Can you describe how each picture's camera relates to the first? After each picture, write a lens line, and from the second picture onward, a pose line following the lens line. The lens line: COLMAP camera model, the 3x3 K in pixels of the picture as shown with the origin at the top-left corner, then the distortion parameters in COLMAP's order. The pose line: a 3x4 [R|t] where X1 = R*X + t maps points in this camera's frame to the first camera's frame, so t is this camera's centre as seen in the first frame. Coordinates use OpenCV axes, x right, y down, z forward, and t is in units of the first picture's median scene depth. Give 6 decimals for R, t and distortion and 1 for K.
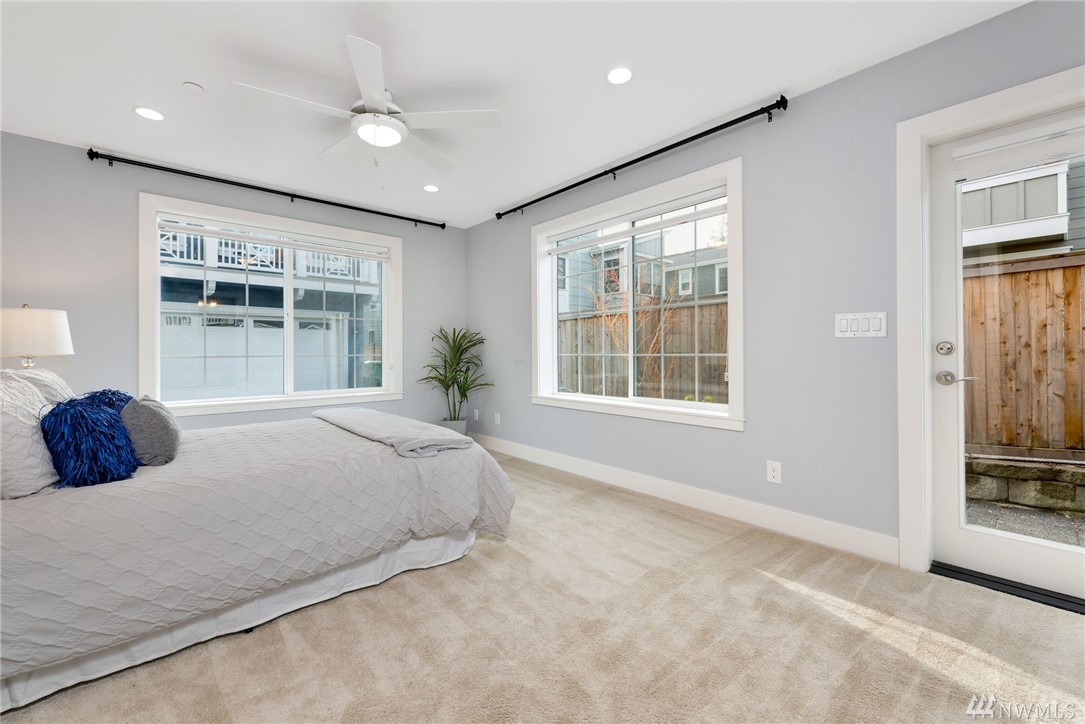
lens RADIAL K [[448.1, 0, 542.4], [0, 448.1, 355.7], [0, 0, 1]] dist [-0.002207, -0.000373]
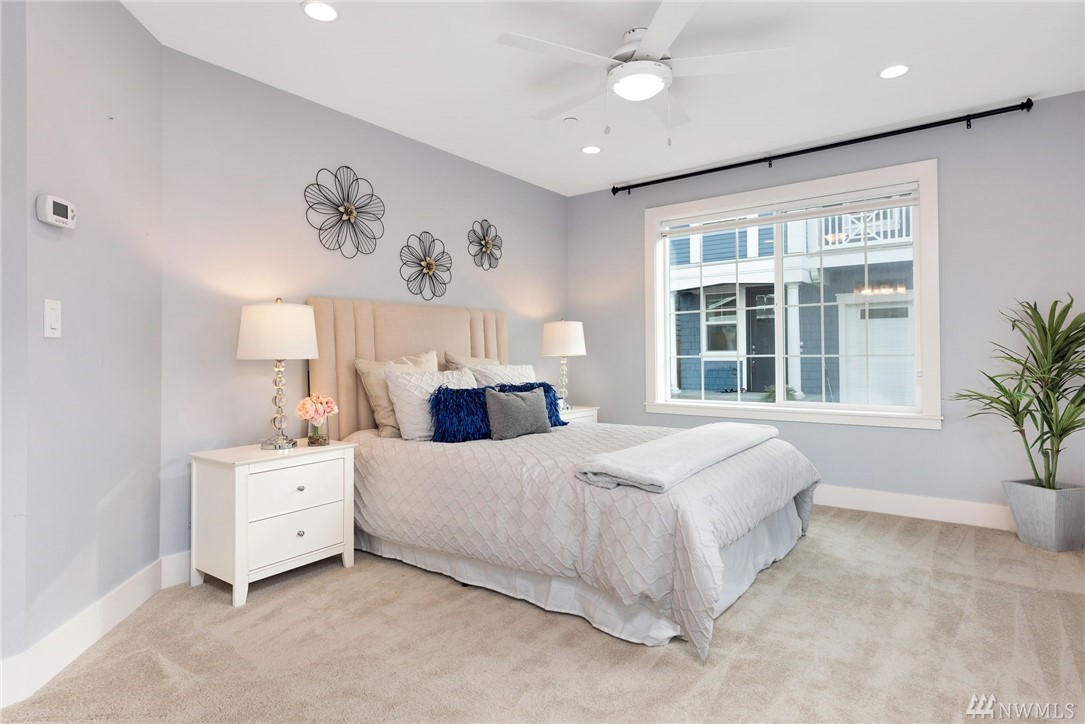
lens RADIAL K [[580.2, 0, 545.7], [0, 580.2, 355.3], [0, 0, 1]] dist [0.014080, -0.000577]
pose [[0.199995, 0.004099, -0.979788, 0.438089], [0.000448, 0.999991, 0.004275, -0.005919], [0.979797, -0.001294, 0.199992, 0.426585]]
